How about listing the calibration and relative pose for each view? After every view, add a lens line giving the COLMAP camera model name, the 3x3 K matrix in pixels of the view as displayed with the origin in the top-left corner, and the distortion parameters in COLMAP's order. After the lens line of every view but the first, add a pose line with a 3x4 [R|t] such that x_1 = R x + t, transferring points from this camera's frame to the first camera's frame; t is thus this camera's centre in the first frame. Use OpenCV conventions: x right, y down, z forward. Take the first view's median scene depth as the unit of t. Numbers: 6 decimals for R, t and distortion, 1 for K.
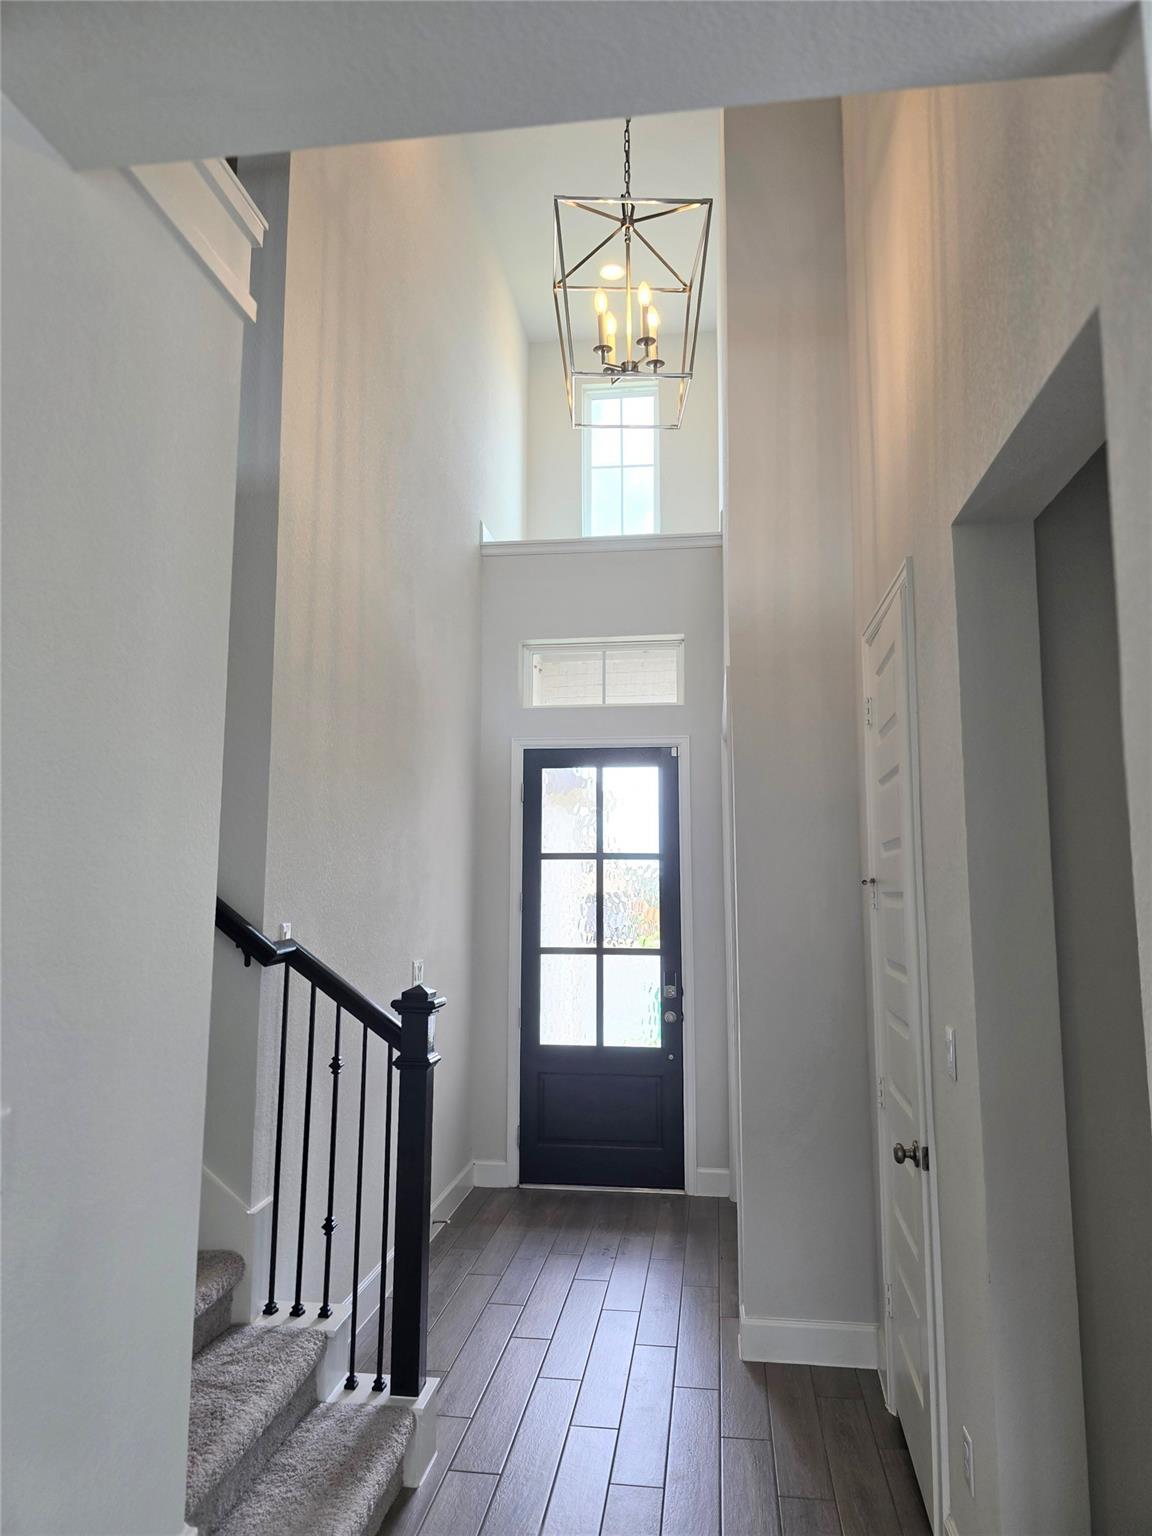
lens RADIAL K [[1047.9, 0, 576.0], [0, 1047.9, 768.0], [0, 0, 1]] dist [0.001002, 0.000631]
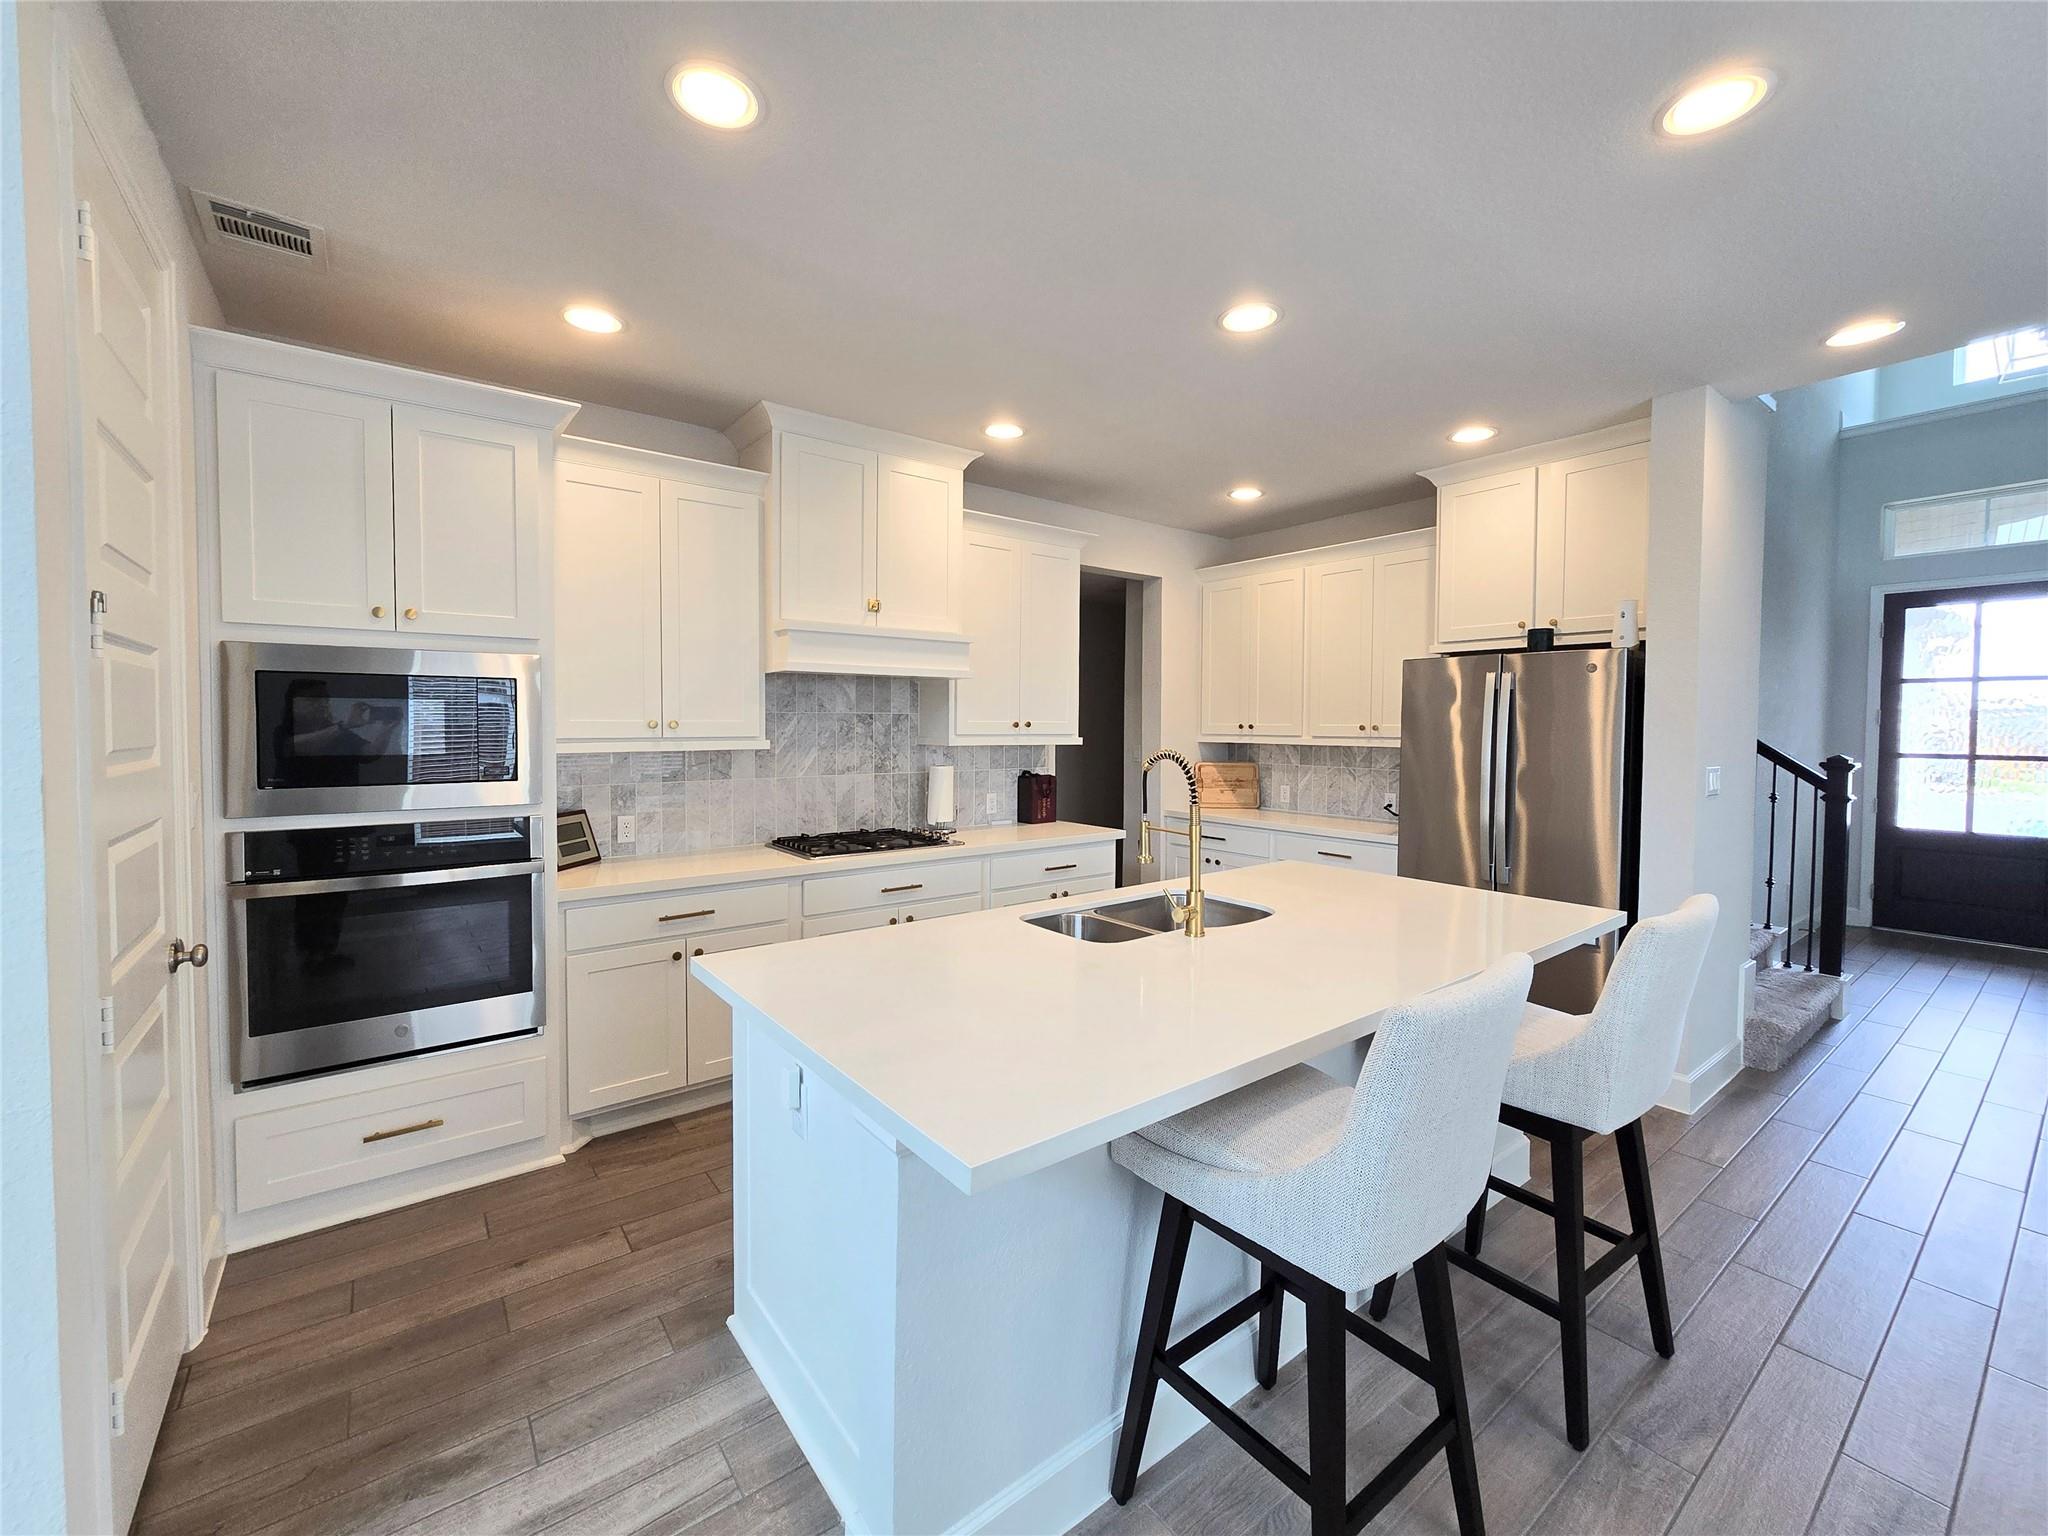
lens RADIAL K [[827.3, 0, 1024.0], [0, 827.3, 768.0], [0, 0, 1]] dist [0.000998, 0.000459]
pose [[0.704029, 0.031585, -0.709468, -0.070465], [0.082022, 0.988709, 0.125411, -0.024070], [0.705418, -0.146485, 0.693489, -0.462895]]
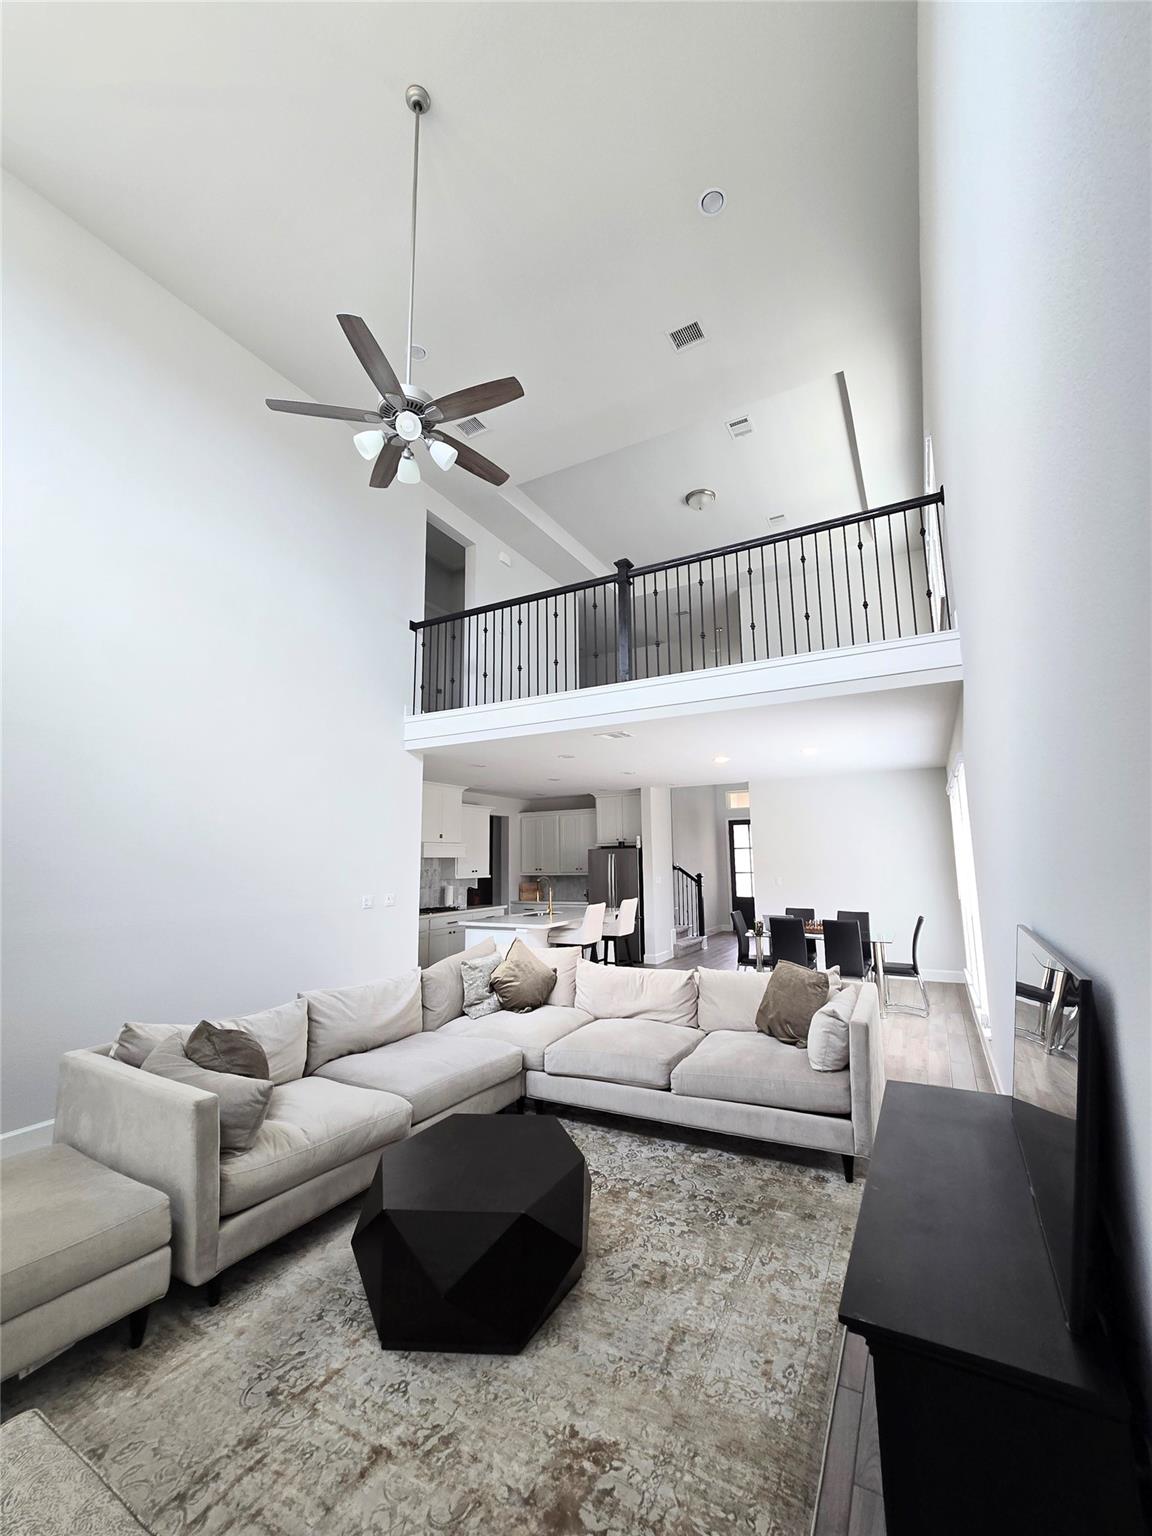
lens RADIAL K [[620.5, 0, 576.0], [0, 620.5, 768.0], [0, 0, 1]] dist [0.000998, 0.000459]
pose [[0.929183, -0.080850, -0.360668, 0.292127], [0.068309, 0.996537, -0.047407, -0.153061], [0.363252, 0.019412, 0.931489, -1.442409]]
